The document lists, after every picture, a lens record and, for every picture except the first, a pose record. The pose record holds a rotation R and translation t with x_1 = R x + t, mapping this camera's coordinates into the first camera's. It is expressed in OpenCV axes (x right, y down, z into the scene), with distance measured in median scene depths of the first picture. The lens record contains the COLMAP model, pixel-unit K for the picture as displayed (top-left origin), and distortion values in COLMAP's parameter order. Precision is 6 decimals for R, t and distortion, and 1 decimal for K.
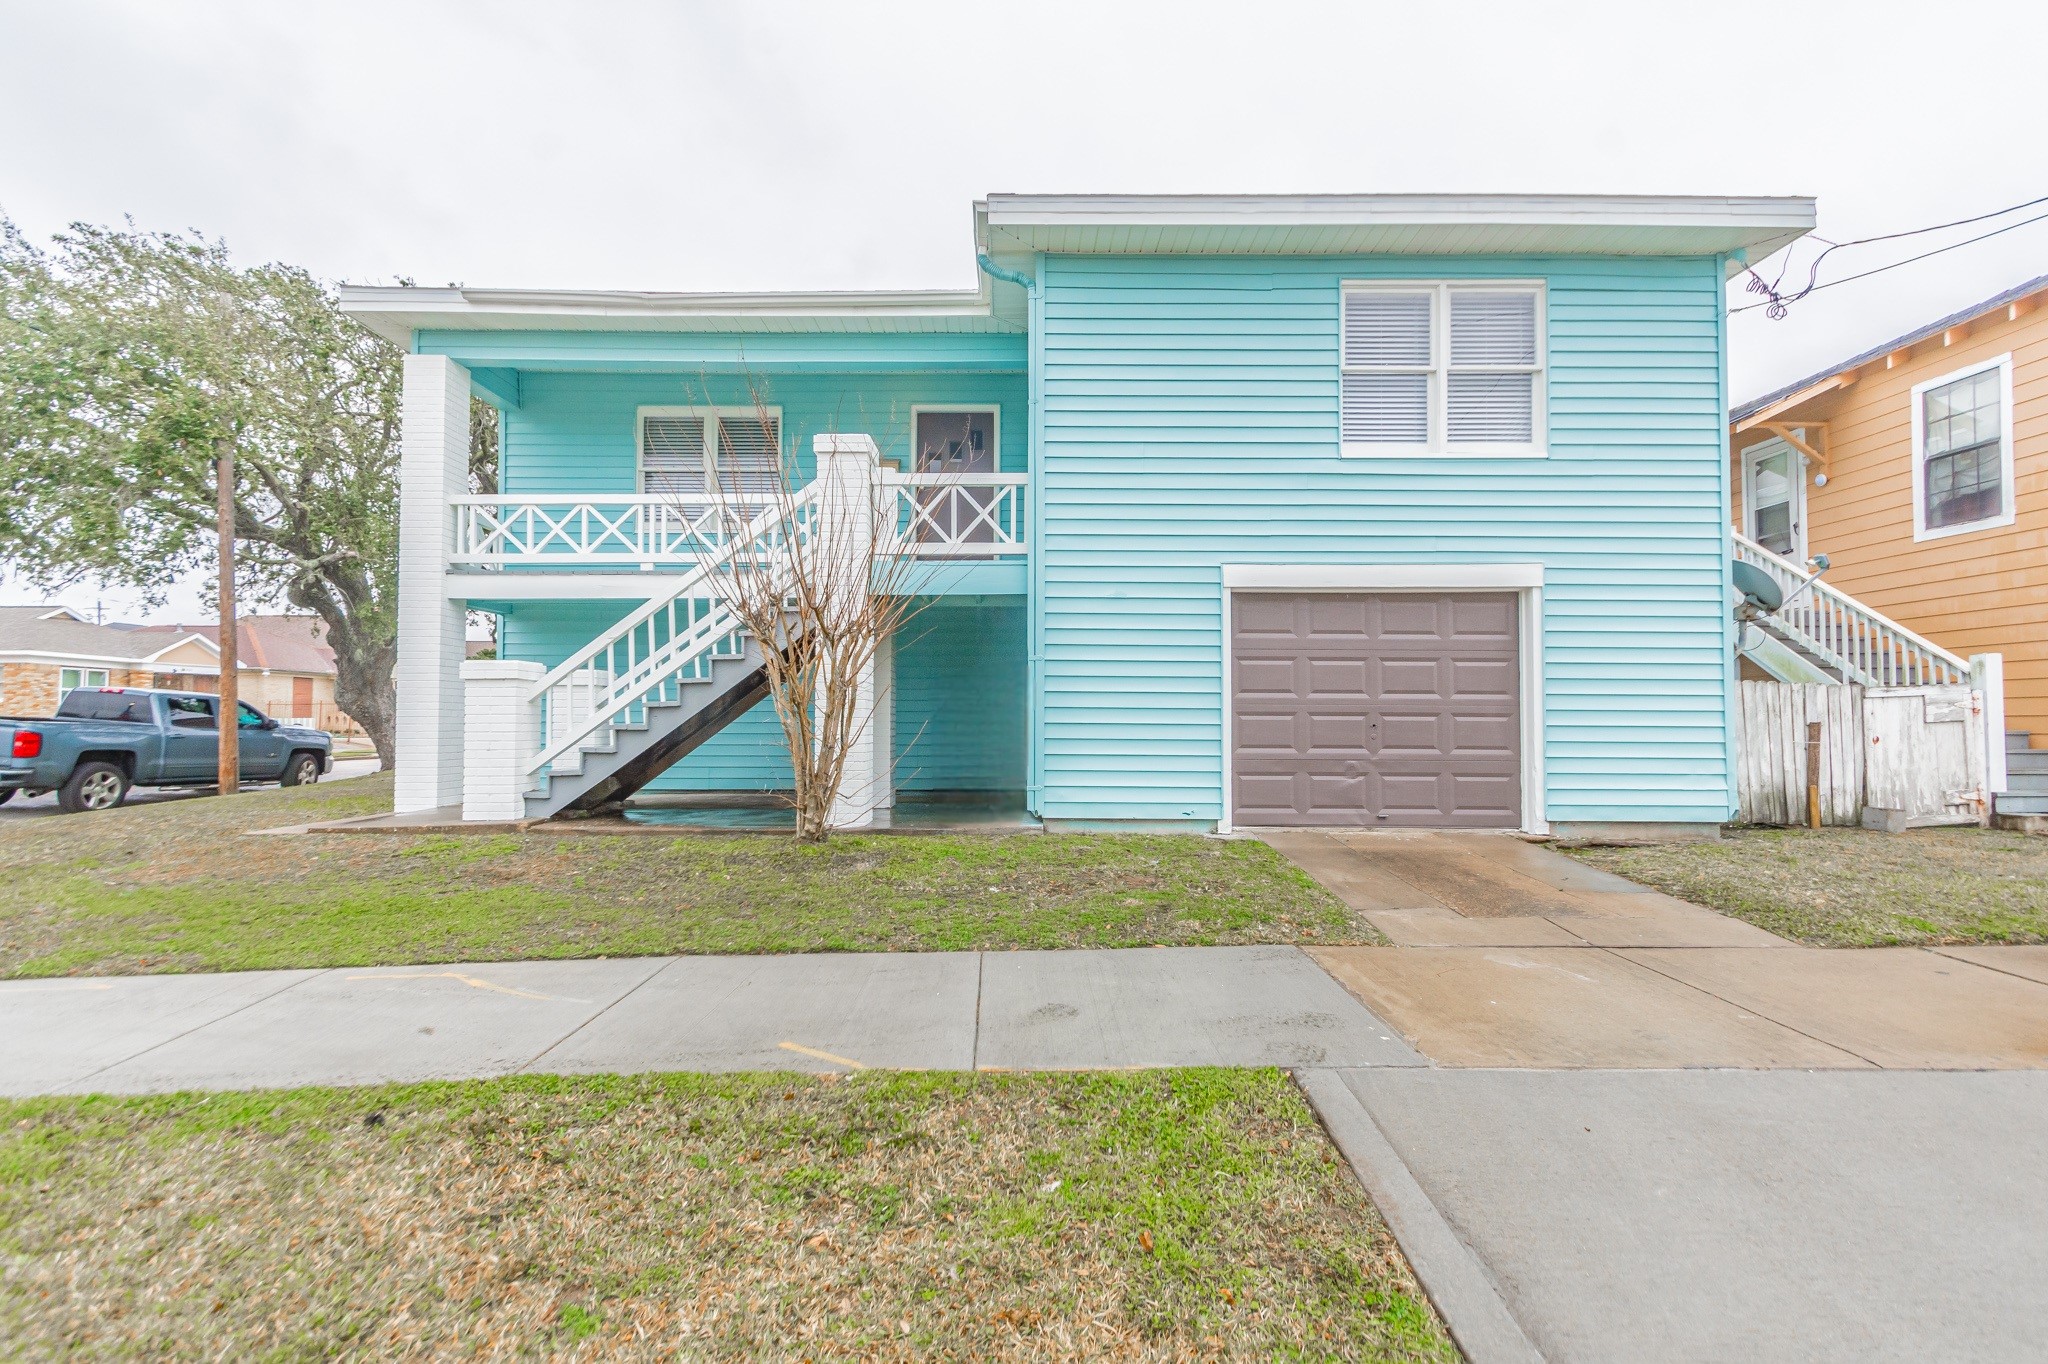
lens RADIAL K [[903.4, 0, 1018.3], [0, 903.4, 704.8], [0, 0, 1]] dist [-0.003733, -0.000585]
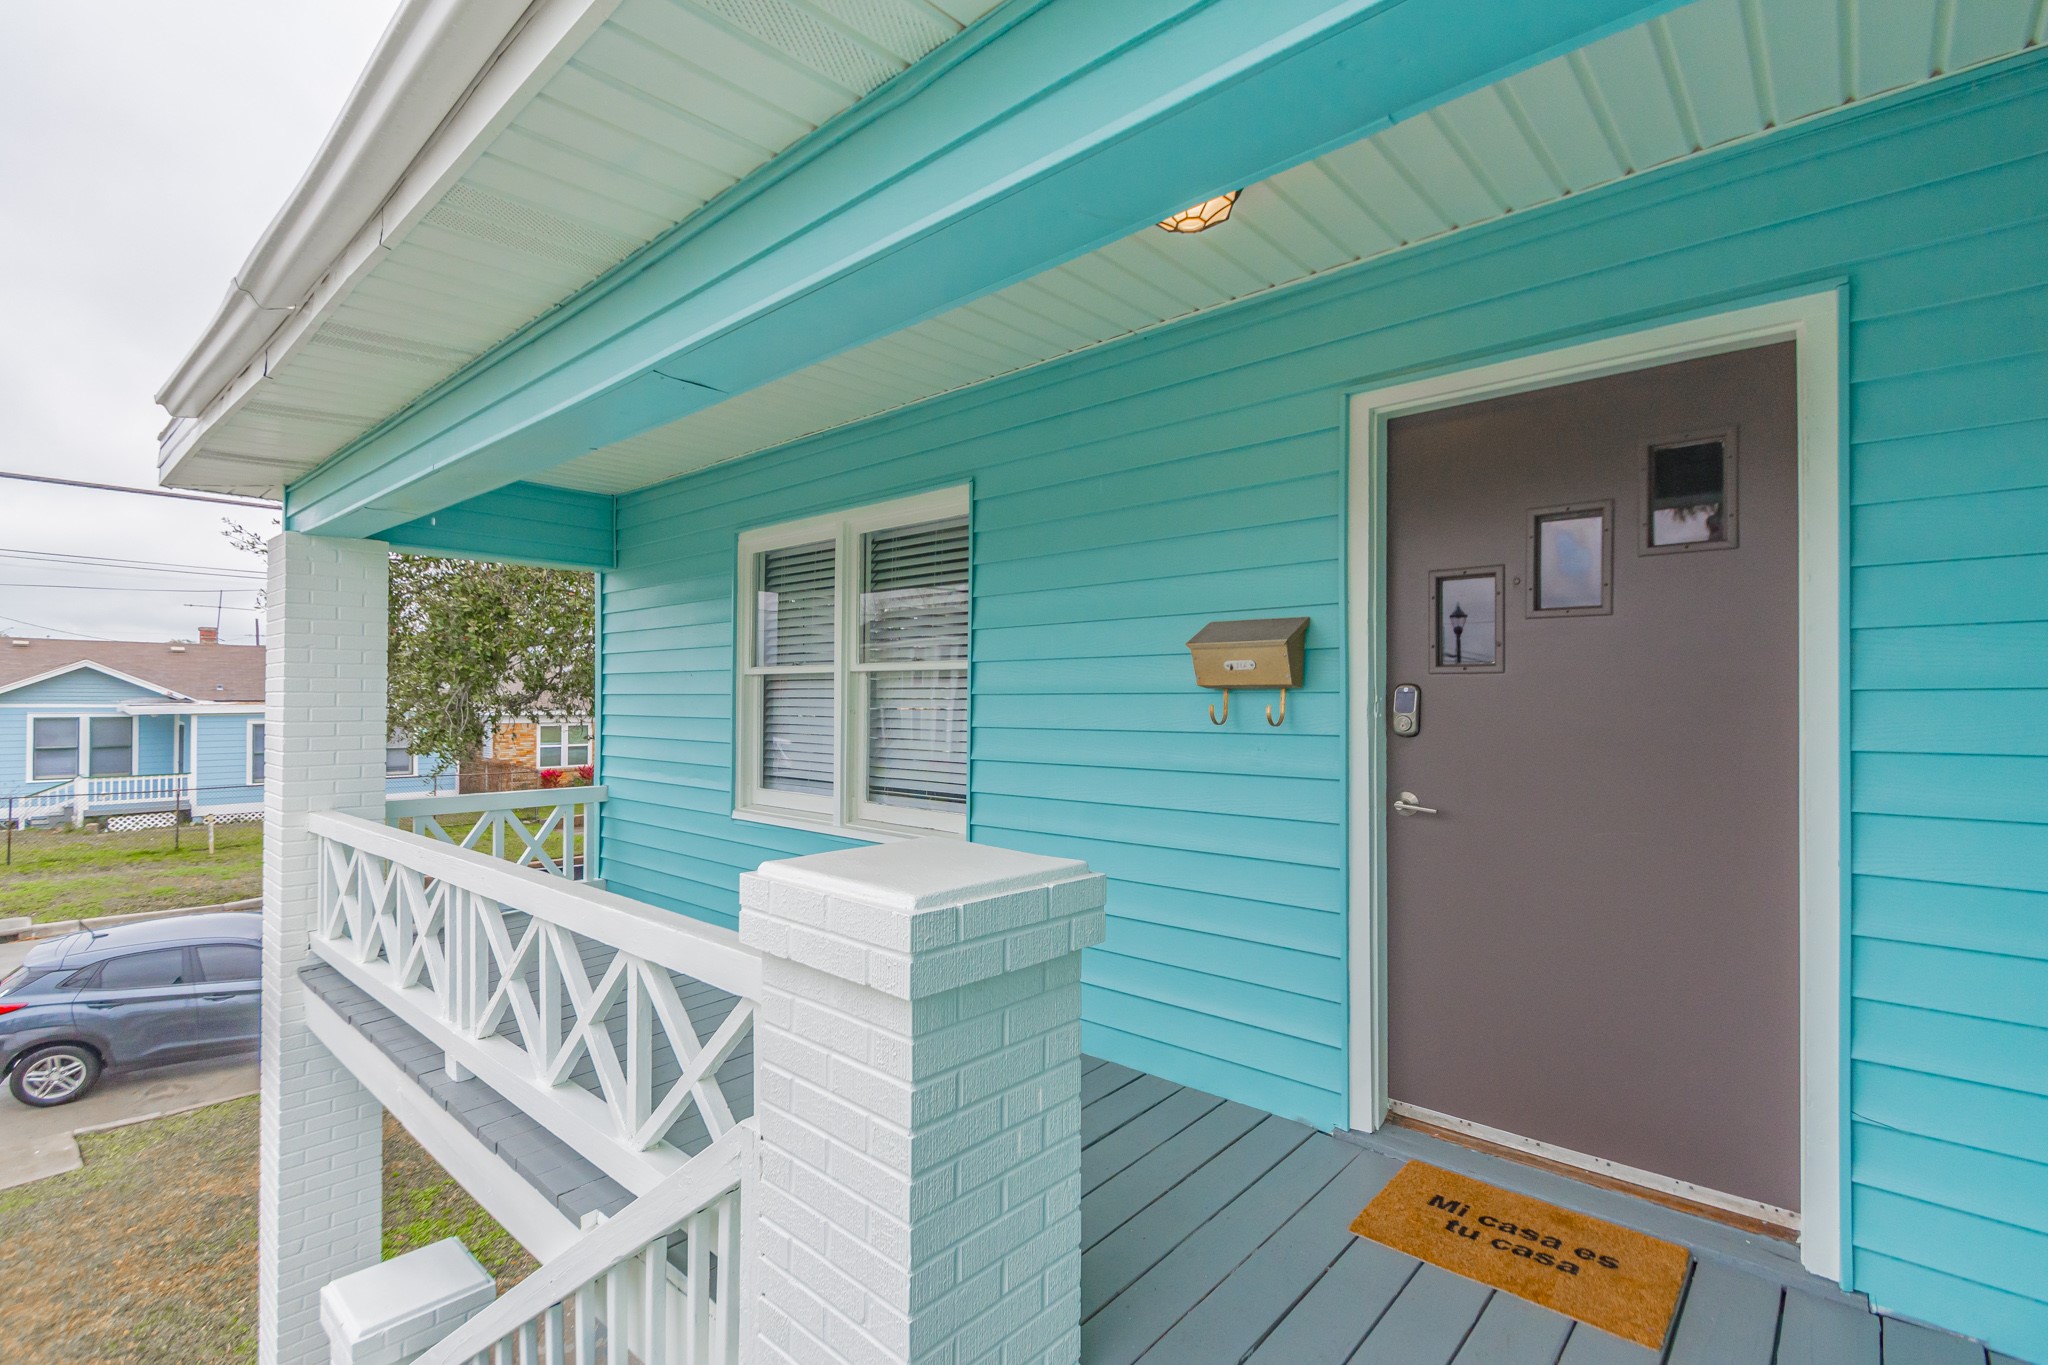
lens RADIAL K [[963.4, 0, 1013.6], [0, 963.4, 692.1], [0, 0, 1]] dist [-0.009861, -0.000393]
pose [[0.729820, -0.001793, -0.683637, -0.010751], [-0.007468, 0.999916, -0.010595, -0.304828], [0.683599, 0.012838, 0.729745, 0.918854]]
